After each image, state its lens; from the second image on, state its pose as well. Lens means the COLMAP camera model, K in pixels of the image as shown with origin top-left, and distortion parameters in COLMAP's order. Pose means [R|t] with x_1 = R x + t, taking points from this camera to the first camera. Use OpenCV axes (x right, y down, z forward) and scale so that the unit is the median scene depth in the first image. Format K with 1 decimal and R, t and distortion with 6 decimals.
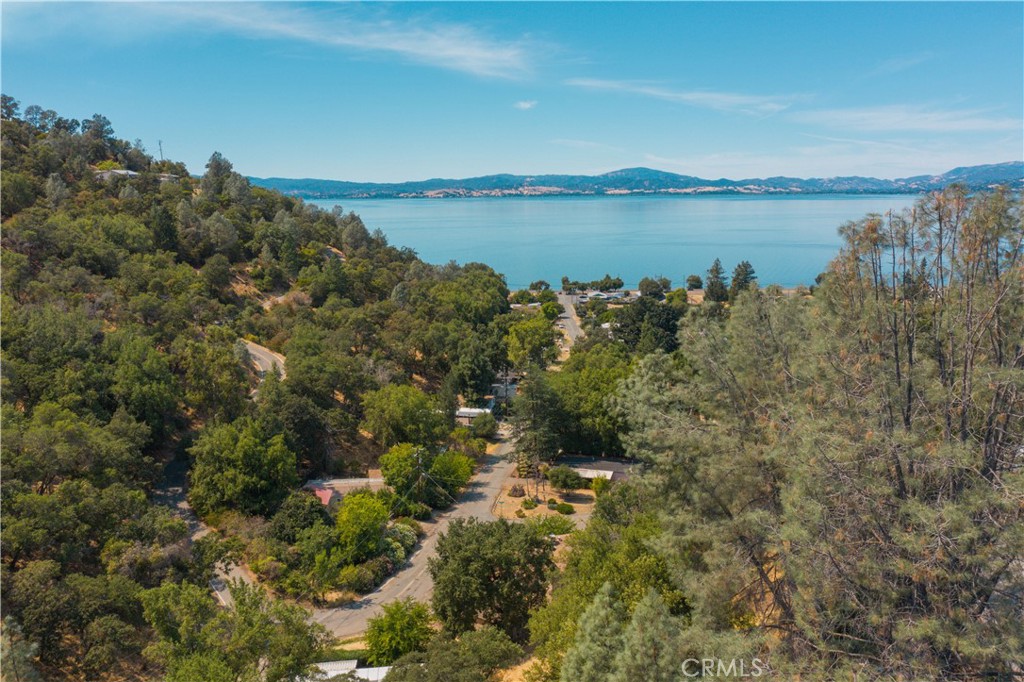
lens RADIAL K [[806.8, 0, 515.7], [0, 806.8, 339.8], [0, 0, 1]] dist [-0.007459, 0.005234]
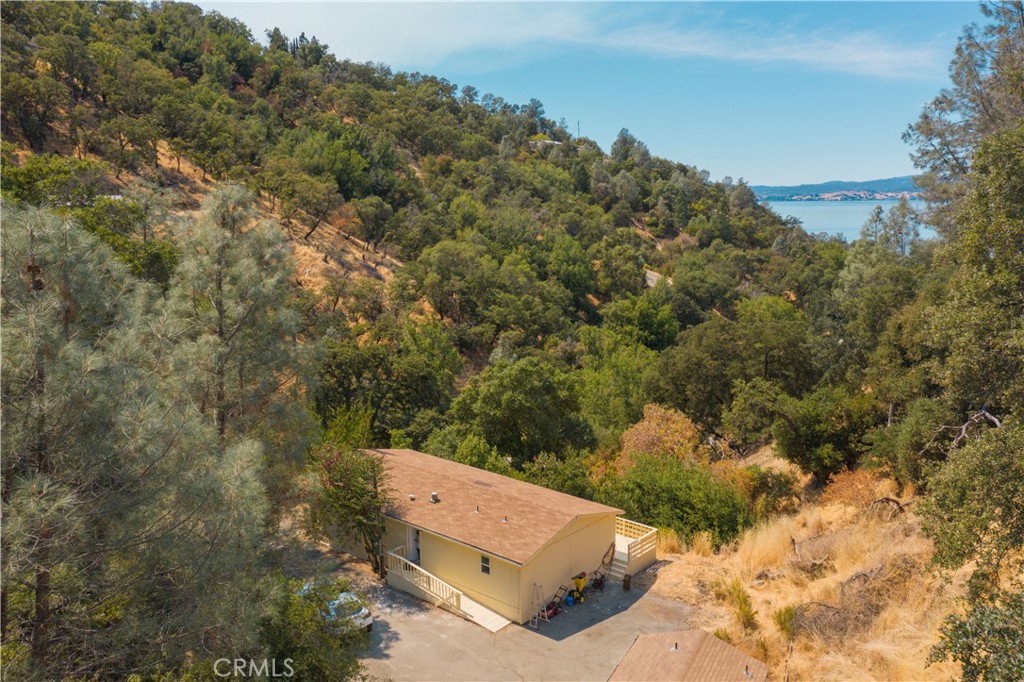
lens RADIAL K [[806.8, 0, 515.7], [0, 806.8, 339.8], [0, 0, 1]] dist [-0.007459, 0.005234]
pose [[0.892667, 0.076966, -0.444097, 0.027893], [-0.079271, 0.996763, 0.013406, 0.083660], [0.443691, 0.023237, 0.895878, -0.110338]]
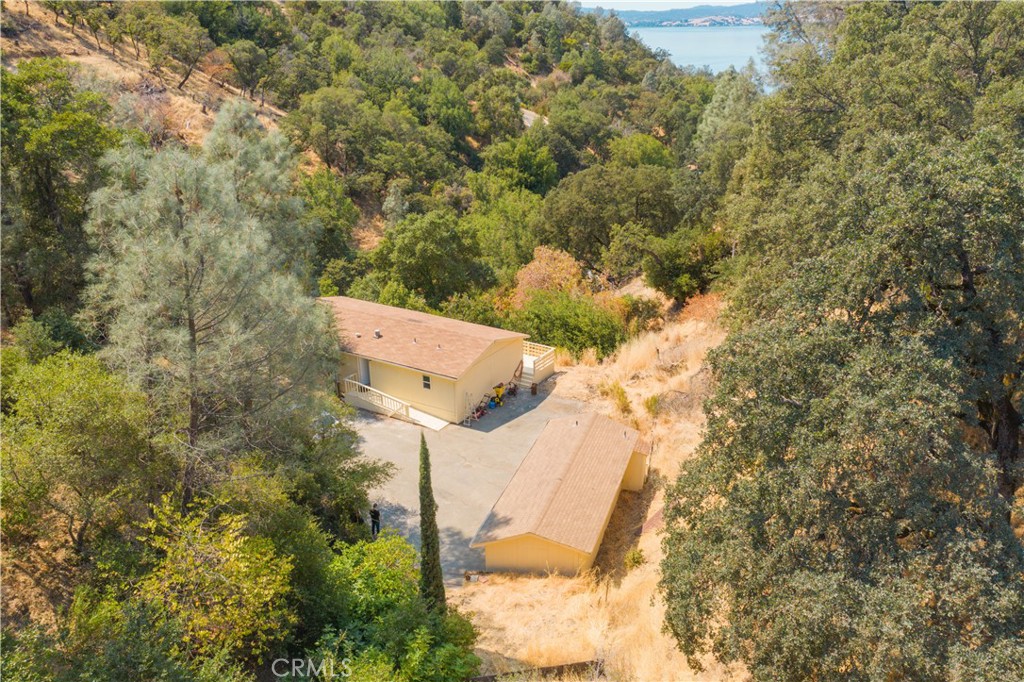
lens RADIAL K [[806.8, 0, 515.7], [0, 806.8, 339.8], [0, 0, 1]] dist [-0.007459, 0.005234]
pose [[0.952568, 0.106252, -0.285174, 0.032658], [-0.049116, 0.978461, 0.200501, 0.079174], [0.300335, -0.176985, 0.937270, -0.143229]]
